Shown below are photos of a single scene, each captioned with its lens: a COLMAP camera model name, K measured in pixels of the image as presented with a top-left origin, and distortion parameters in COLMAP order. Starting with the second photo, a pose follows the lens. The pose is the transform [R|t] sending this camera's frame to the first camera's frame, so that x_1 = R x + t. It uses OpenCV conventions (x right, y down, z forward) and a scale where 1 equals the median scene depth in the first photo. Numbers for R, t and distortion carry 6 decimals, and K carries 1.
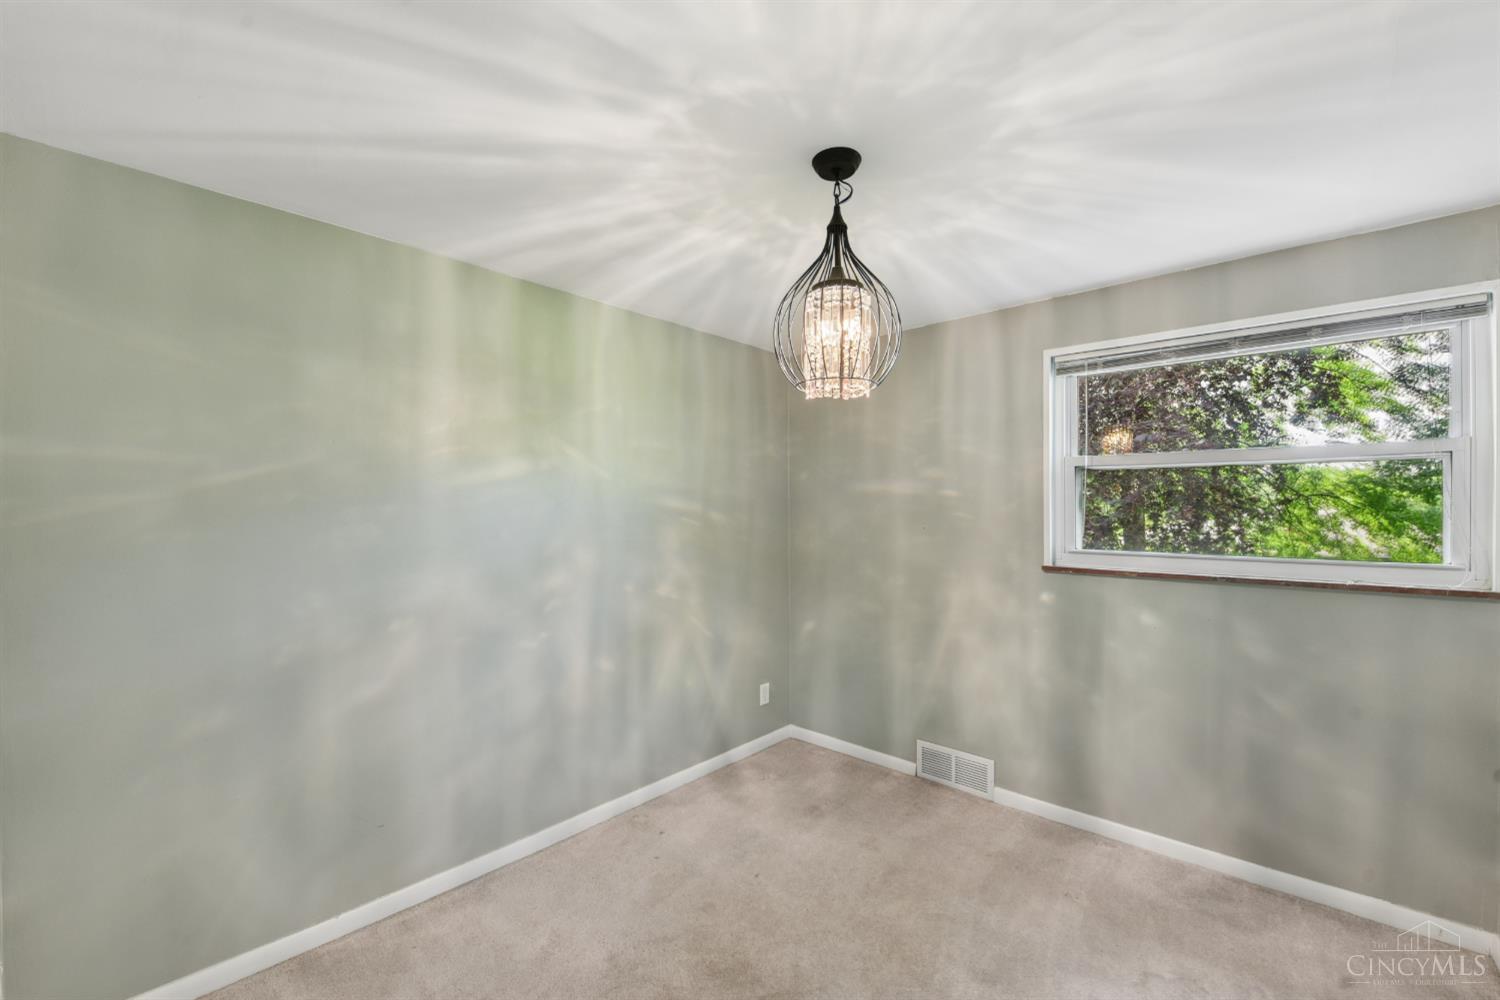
lens RADIAL K [[612.8, 0, 752.1], [0, 612.8, 490.0], [0, 0, 1]] dist [-0.015823, -0.000321]
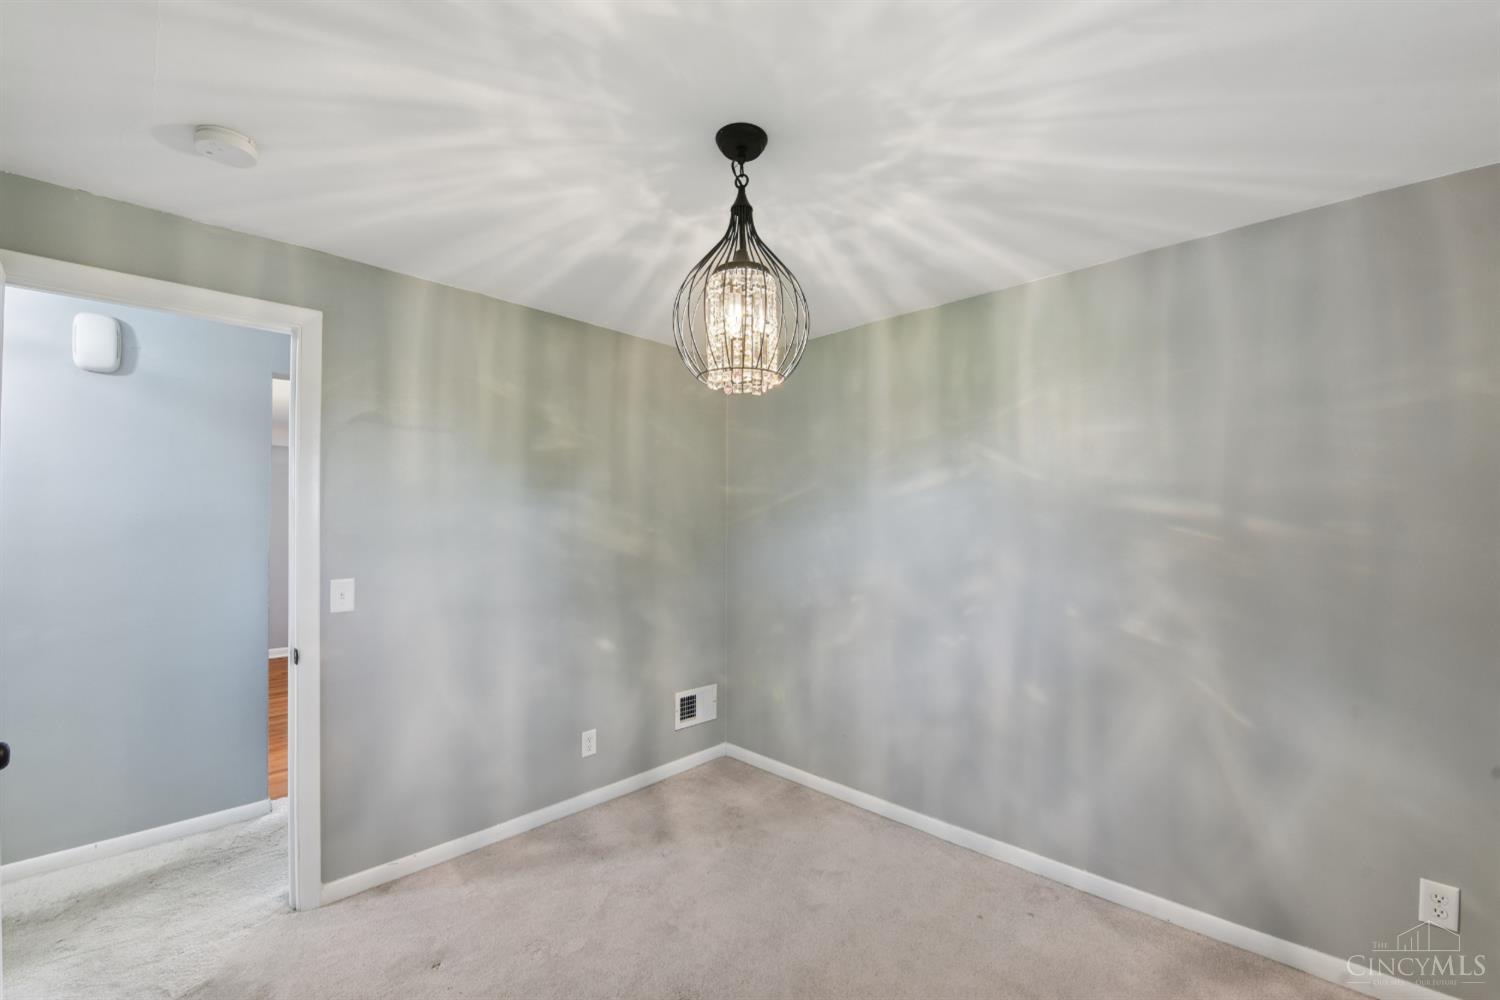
lens RADIAL K [[602.8, 0, 754.9], [0, 602.8, 496.8], [0, 0, 1]] dist [0.000821, -0.006535]
pose [[-0.025452, -0.044652, -0.998678, 0.693808], [0.026030, 0.998634, -0.045313, 0.037409], [0.999337, -0.027149, -0.024255, 0.681339]]
